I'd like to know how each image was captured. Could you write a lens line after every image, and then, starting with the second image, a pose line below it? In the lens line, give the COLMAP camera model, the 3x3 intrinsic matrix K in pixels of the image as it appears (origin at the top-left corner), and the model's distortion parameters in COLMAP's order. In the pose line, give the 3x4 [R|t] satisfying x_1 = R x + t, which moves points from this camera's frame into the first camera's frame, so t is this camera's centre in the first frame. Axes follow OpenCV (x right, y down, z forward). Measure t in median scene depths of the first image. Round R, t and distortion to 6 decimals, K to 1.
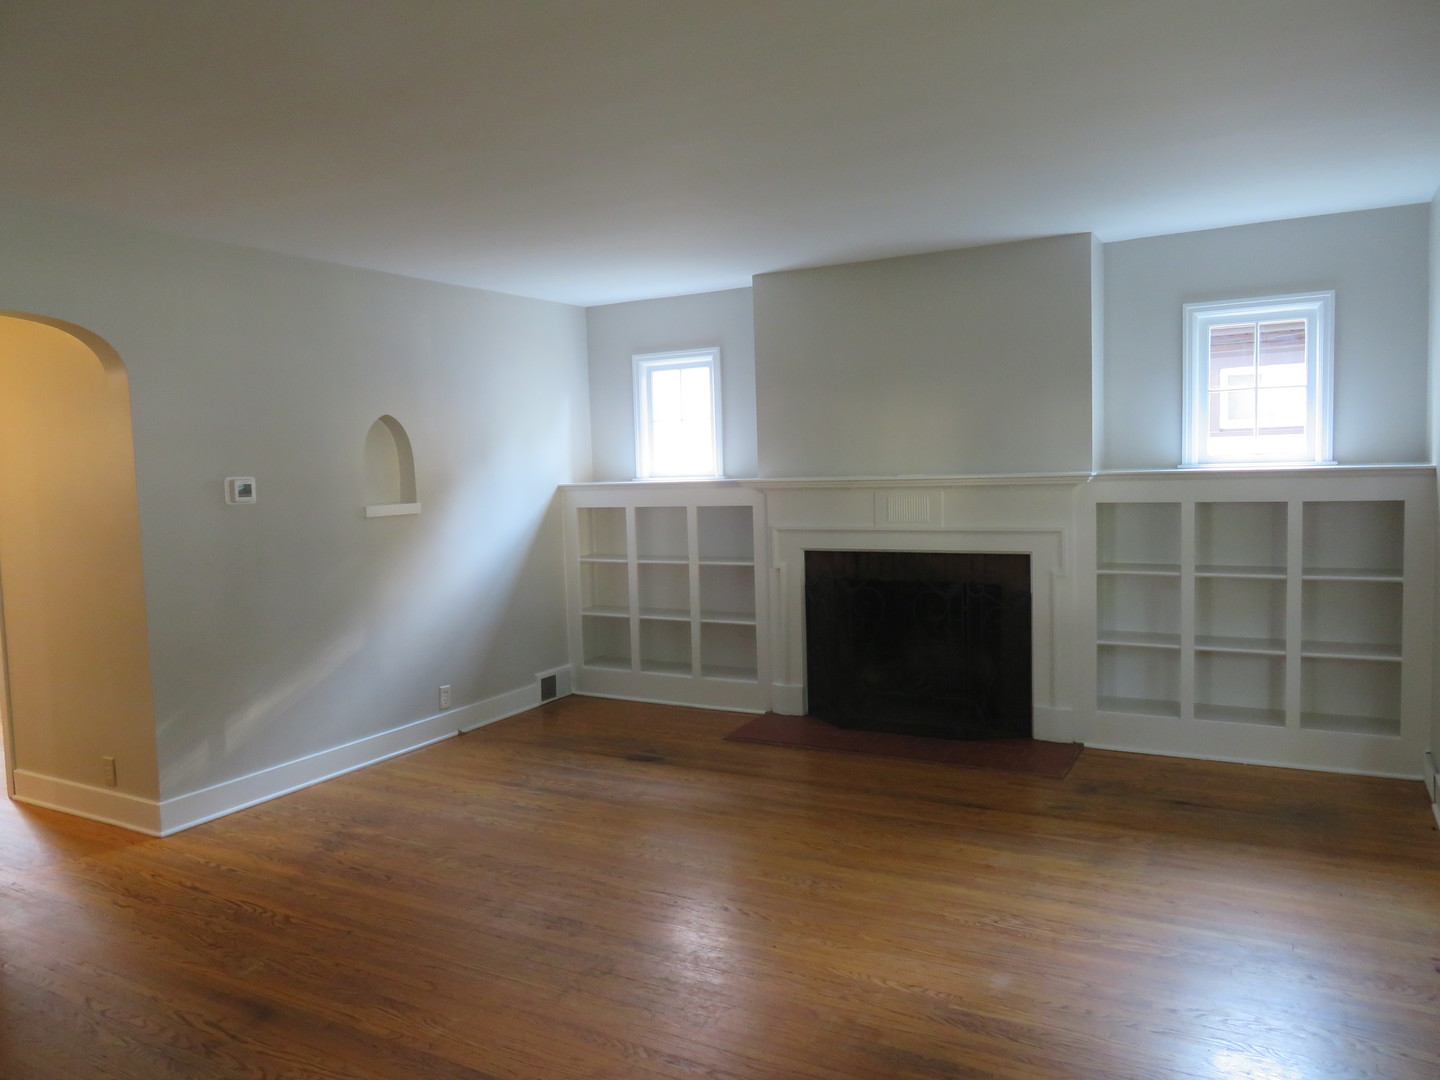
lens RADIAL K [[1038.9, 0, 720.0], [0, 1038.9, 540.0], [0, 0, 1]] dist [0.002782, -0.000968]
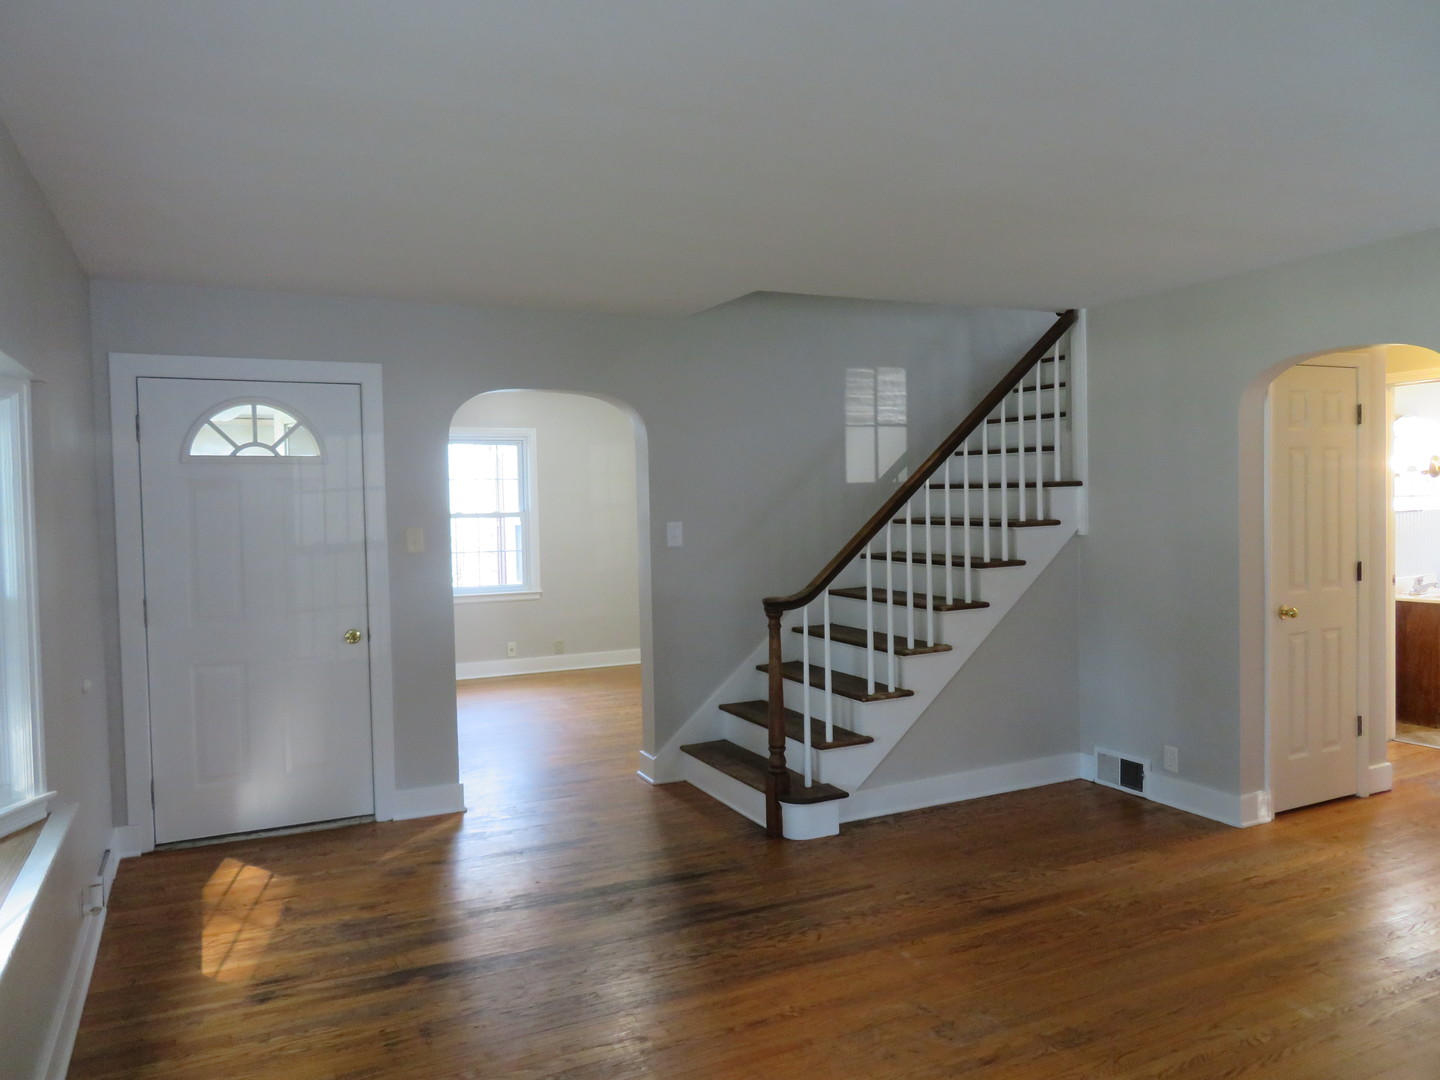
lens RADIAL K [[1032.9, 0, 715.5], [0, 1032.9, 539.6], [0, 0, 1]] dist [-0.009179, -0.001433]
pose [[-0.570587, 0.064930, -0.818667, 0.447015], [-0.029277, 0.994628, 0.099291, -0.075902], [0.820715, 0.080623, -0.565620, 0.777031]]
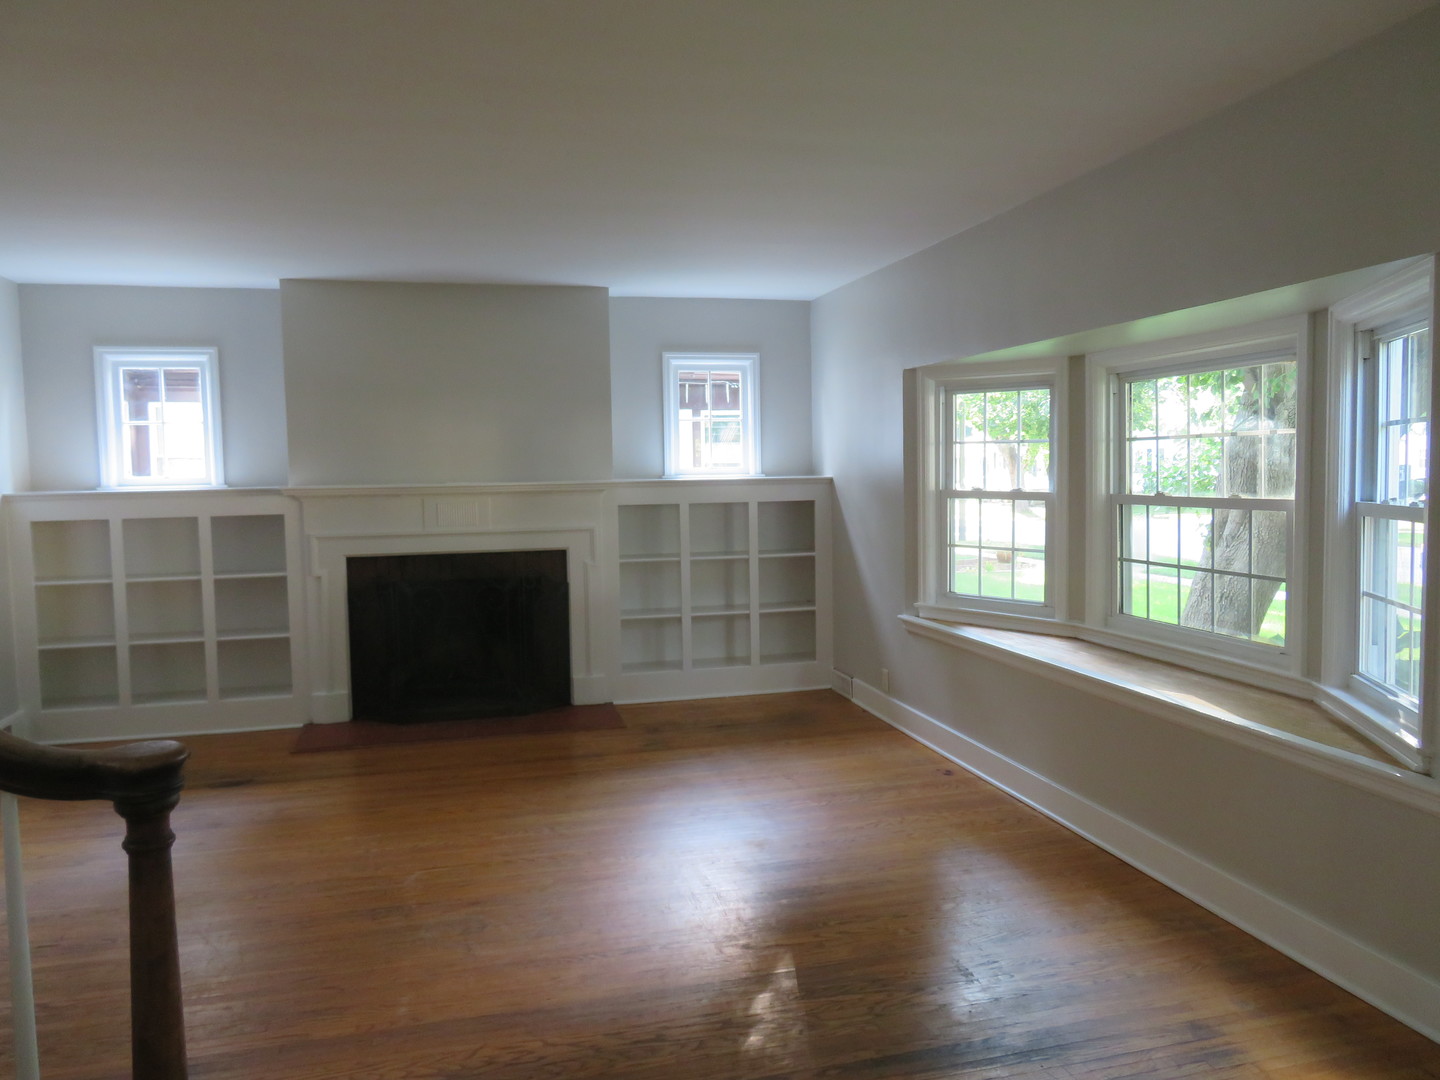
lens RADIAL K [[1032.9, 0, 715.5], [0, 1032.9, 539.6], [0, 0, 1]] dist [-0.009179, -0.001433]
pose [[0.726763, -0.027462, 0.686340, -0.380631], [0.046945, 0.998850, -0.009744, 0.021649], [-0.685283, 0.039302, 0.727216, 0.026037]]
